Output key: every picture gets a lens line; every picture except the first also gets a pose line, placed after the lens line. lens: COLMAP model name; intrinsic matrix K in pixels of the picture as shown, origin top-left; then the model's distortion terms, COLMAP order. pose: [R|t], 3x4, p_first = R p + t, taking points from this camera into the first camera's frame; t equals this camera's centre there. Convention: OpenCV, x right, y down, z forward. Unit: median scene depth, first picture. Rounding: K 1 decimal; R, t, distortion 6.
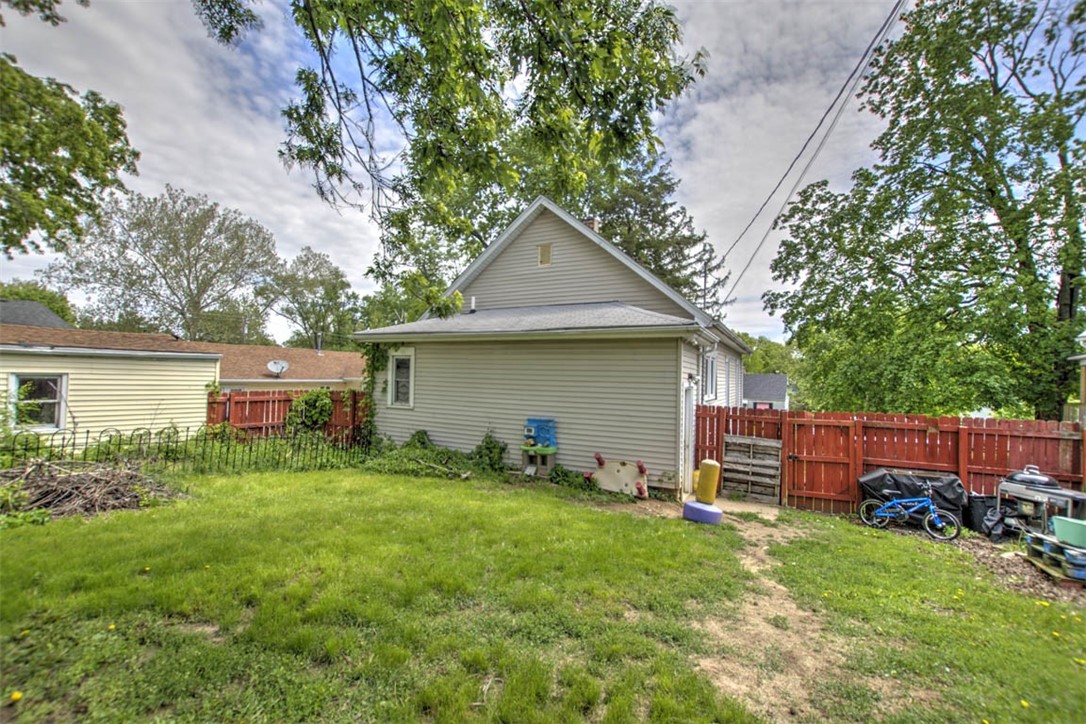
lens RADIAL K [[479.5, 0, 543.0], [0, 479.5, 362.0], [0, 0, 1]] dist [0.001860, -0.000061]
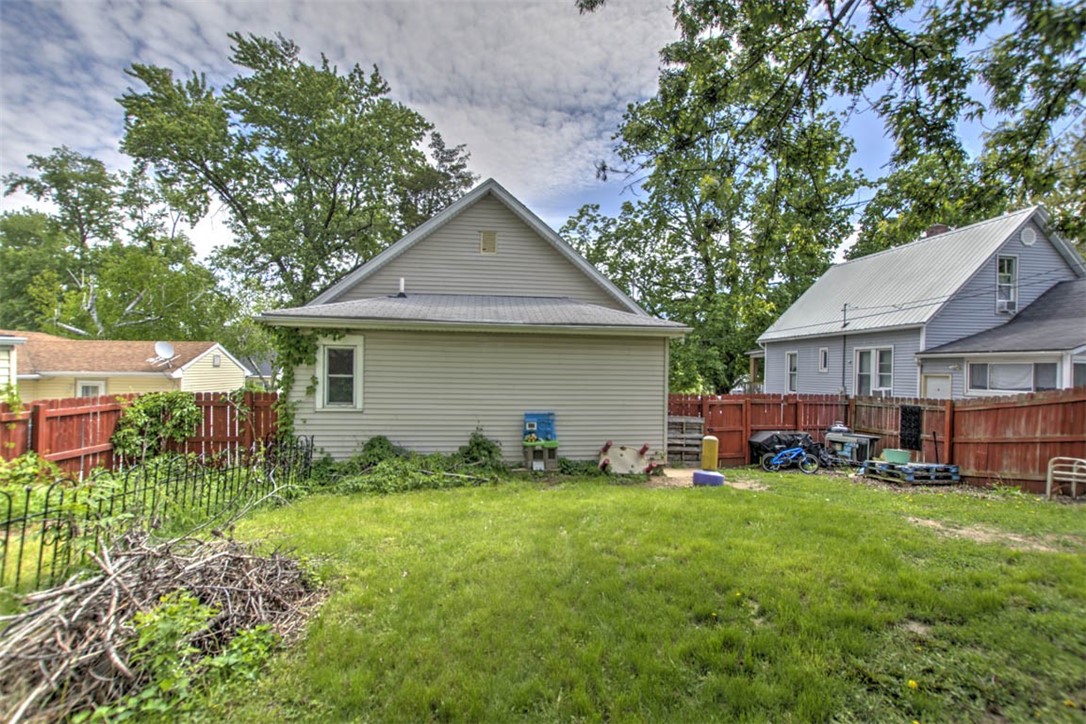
lens RADIAL K [[479.5, 0, 543.0], [0, 479.5, 362.0], [0, 0, 1]] dist [0.001860, -0.000061]
pose [[0.813242, -0.002885, 0.581919, -0.549666], [-0.013602, 0.999620, 0.023965, -0.010683], [-0.581767, -0.027405, 0.812894, 0.179562]]
